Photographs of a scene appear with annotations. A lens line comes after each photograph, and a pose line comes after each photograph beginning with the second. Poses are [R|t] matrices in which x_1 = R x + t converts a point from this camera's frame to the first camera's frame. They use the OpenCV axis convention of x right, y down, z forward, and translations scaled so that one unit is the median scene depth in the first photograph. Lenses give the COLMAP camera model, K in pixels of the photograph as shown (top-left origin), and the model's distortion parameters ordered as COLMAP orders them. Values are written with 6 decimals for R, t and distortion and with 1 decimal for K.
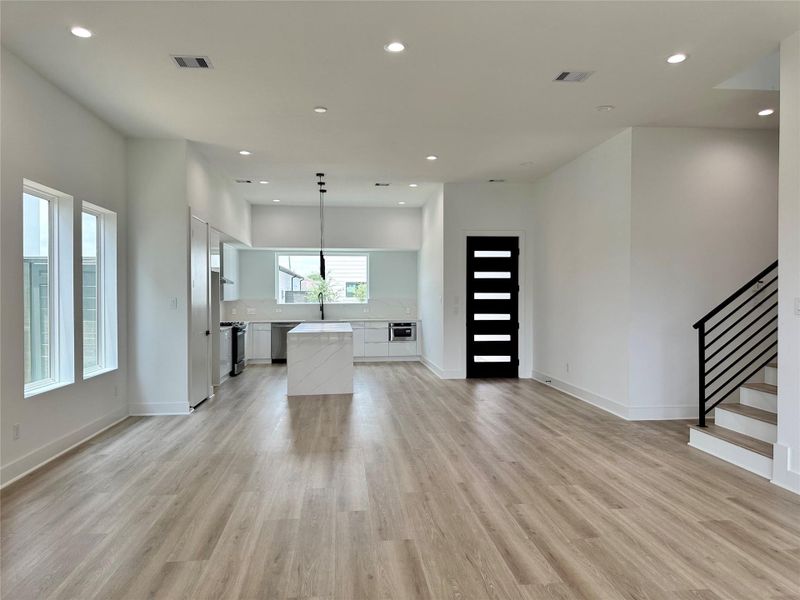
lens RADIAL K [[559.5, 0, 400.0], [0, 559.5, 300.0], [0, 0, 1]] dist [0.154201, -0.278068]
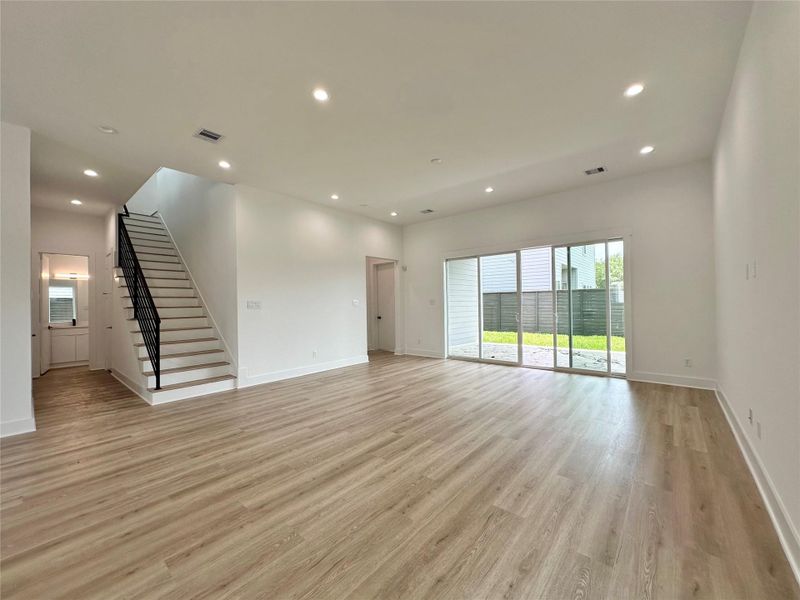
lens RADIAL K [[320.5, 0, 400.0], [0, 320.5, 300.0], [0, 0, 1]] dist [-0.000451, -0.000072]
pose [[-0.688947, 0.020498, 0.724522, -0.317544], [0.024929, 0.999679, -0.004578, 0.006274], [-0.724383, 0.014907, -0.689237, 0.695123]]
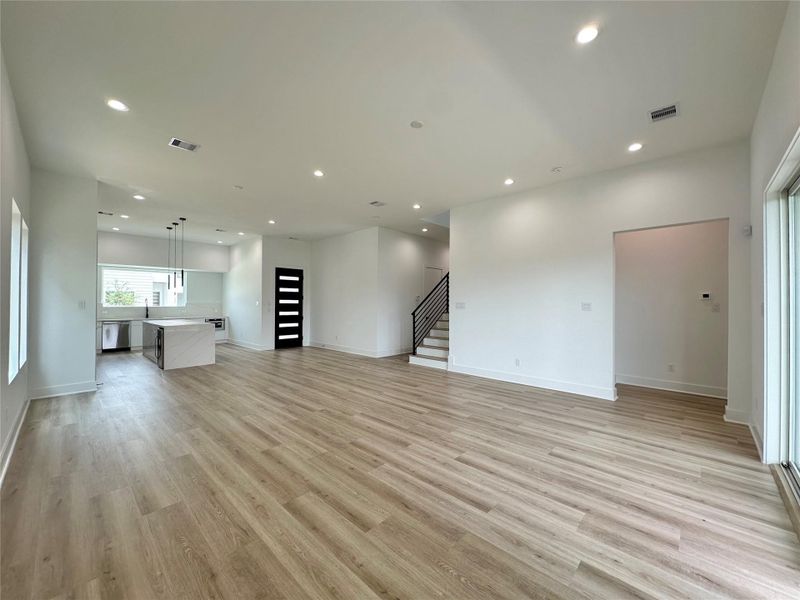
lens RADIAL K [[320.5, 0, 400.0], [0, 320.5, 300.0], [0, 0, 1]] dist [-0.000451, -0.000072]
pose [[0.760481, 0.010310, 0.649278, -0.257385], [0.000958, 0.999855, -0.016999, 0.005949], [-0.649359, 0.013549, 0.760361, -0.006799]]
